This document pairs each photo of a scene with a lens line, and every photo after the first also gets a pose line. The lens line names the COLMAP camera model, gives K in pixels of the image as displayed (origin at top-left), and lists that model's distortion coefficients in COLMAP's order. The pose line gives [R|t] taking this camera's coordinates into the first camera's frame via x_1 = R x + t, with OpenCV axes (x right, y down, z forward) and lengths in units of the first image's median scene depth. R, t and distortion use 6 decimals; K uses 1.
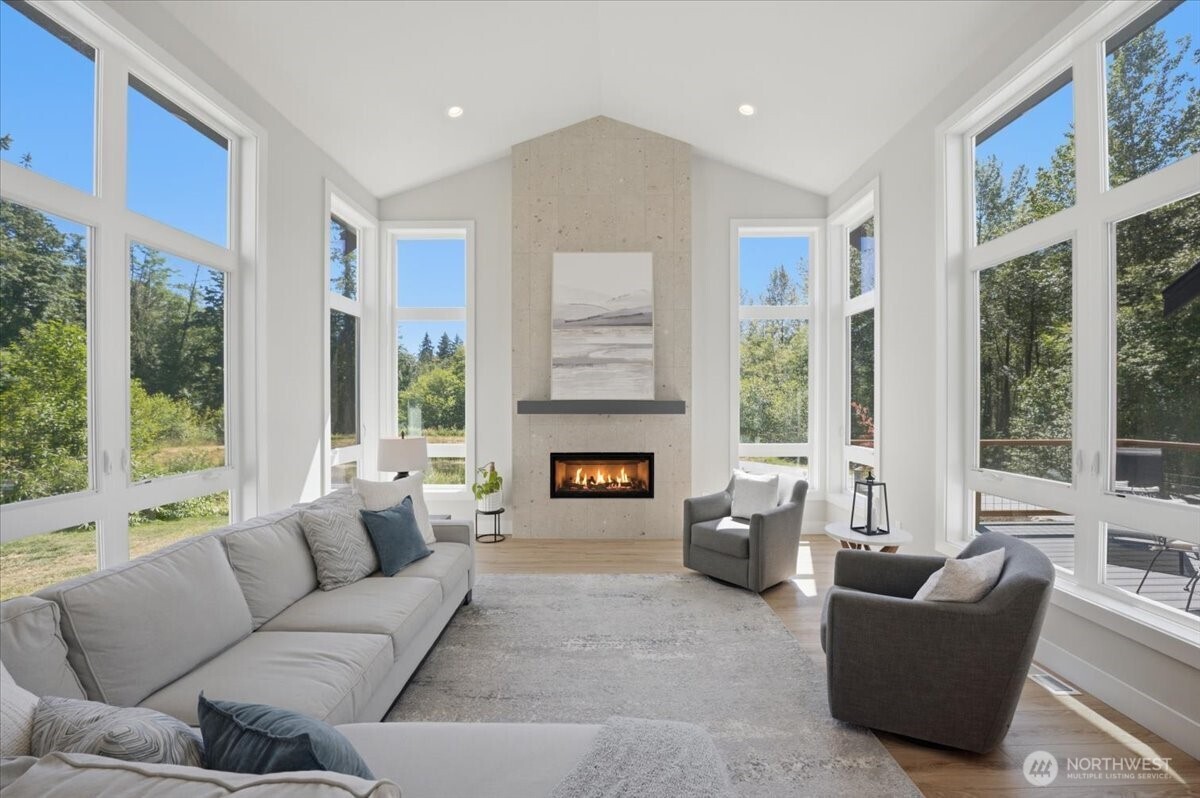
lens RADIAL K [[478.9, 0, 599.5], [0, 478.9, 400.1], [0, 0, 1]] dist [-0.003830, -0.000045]
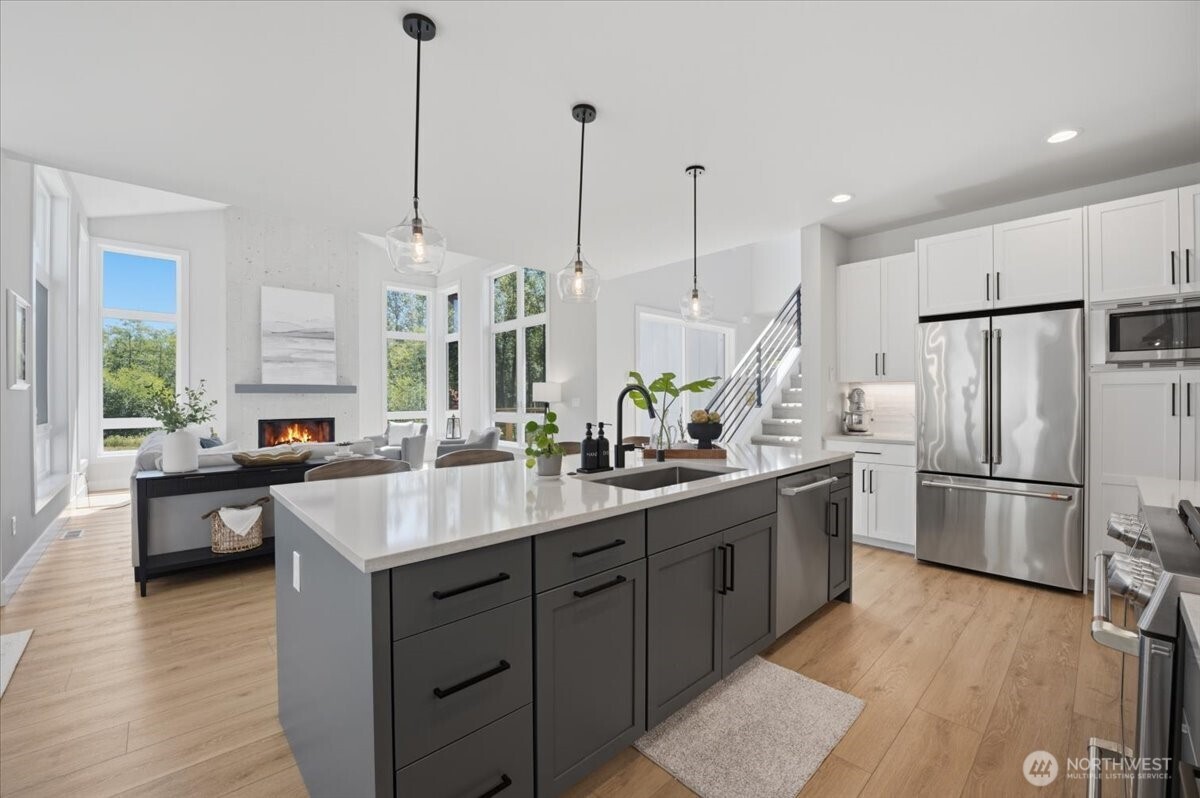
lens RADIAL K [[478.9, 0, 598.9], [0, 478.9, 397.9], [0, 0, 1]] dist [-0.003830, -0.000045]
pose [[0.717176, -0.004089, 0.696880, -0.385017], [0.001440, 0.999989, 0.004386, 0.038174], [-0.696891, -0.002142, 0.717174, -0.810964]]
